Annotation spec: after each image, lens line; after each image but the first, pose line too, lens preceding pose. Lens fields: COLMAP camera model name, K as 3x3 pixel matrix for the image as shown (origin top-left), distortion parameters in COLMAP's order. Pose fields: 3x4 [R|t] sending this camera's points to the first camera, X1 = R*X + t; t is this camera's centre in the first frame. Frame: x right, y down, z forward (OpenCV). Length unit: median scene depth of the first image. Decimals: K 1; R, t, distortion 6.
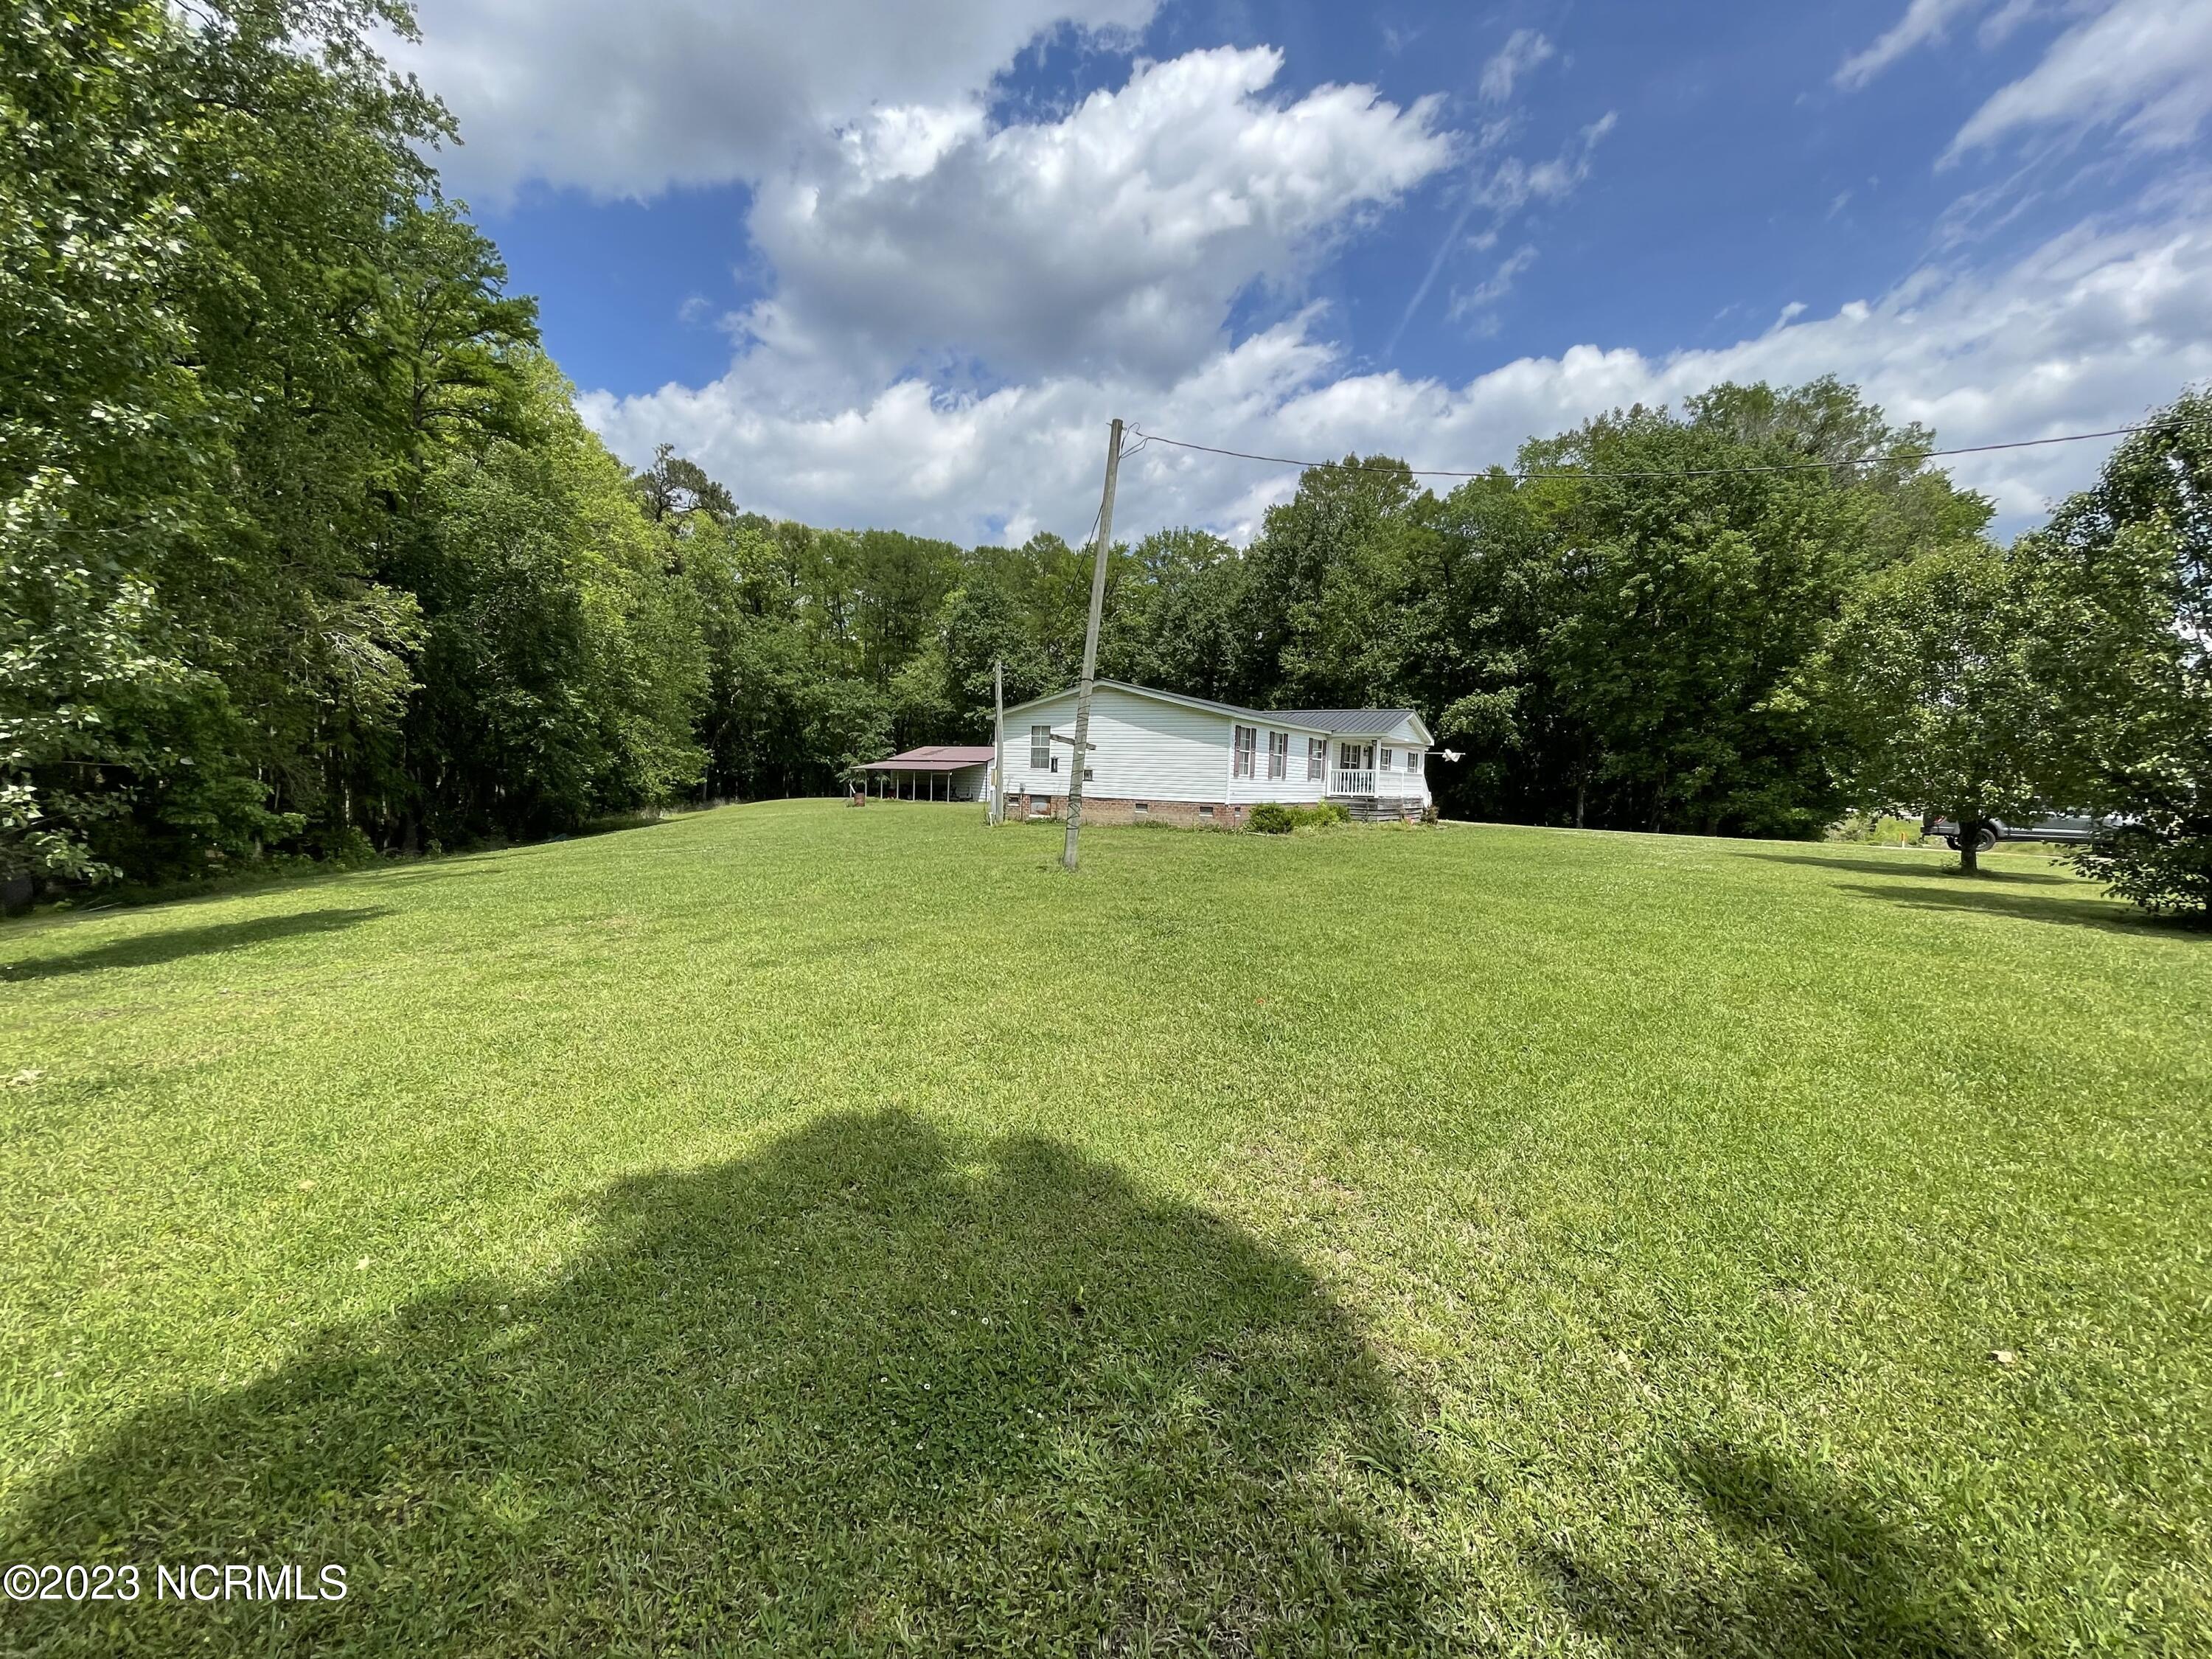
lens RADIAL K [[908.6, 0, 1056.8], [0, 908.6, 825.2], [0, 0, 1]] dist [-0.015196, -0.000028]
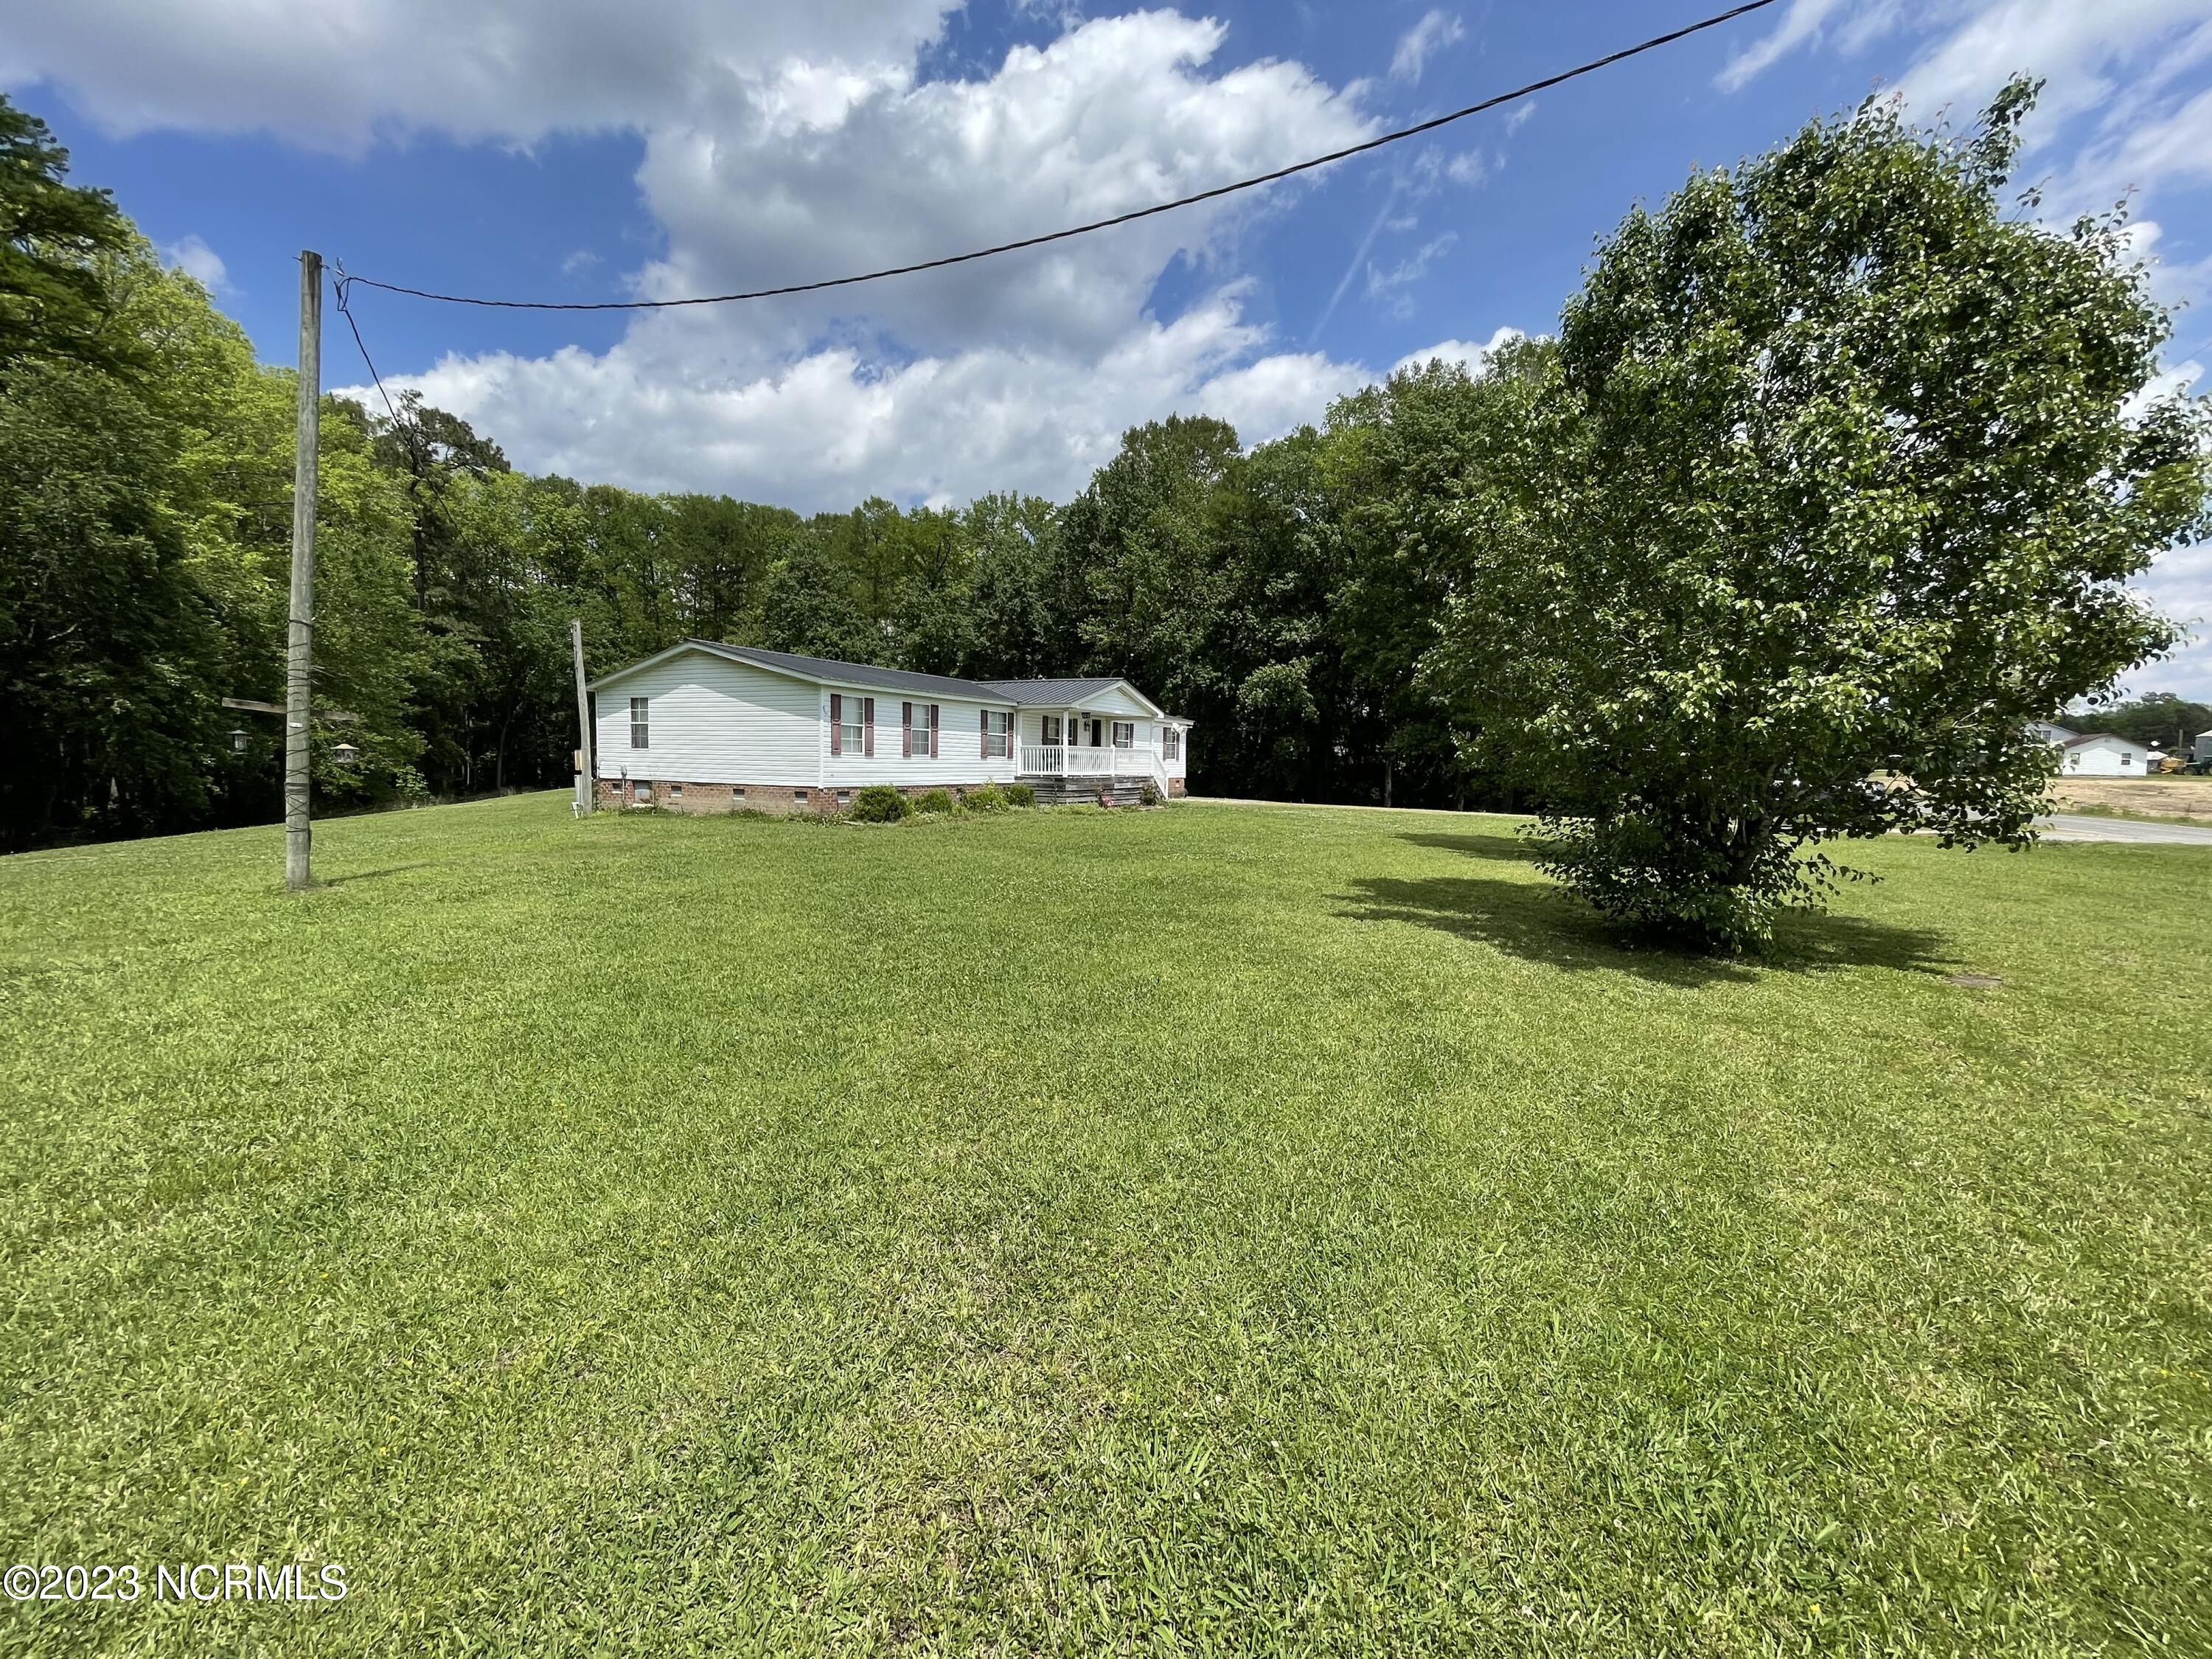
lens RADIAL K [[905.8, 0, 1073.7], [0, 905.8, 834.4], [0, 0, 1]] dist [-0.013079, 0.000025]
pose [[0.996158, -0.020933, 0.085039, 0.156459], [0.018277, 0.999324, 0.031889, -0.001105], [-0.085650, -0.030212, 0.995867, 0.061817]]
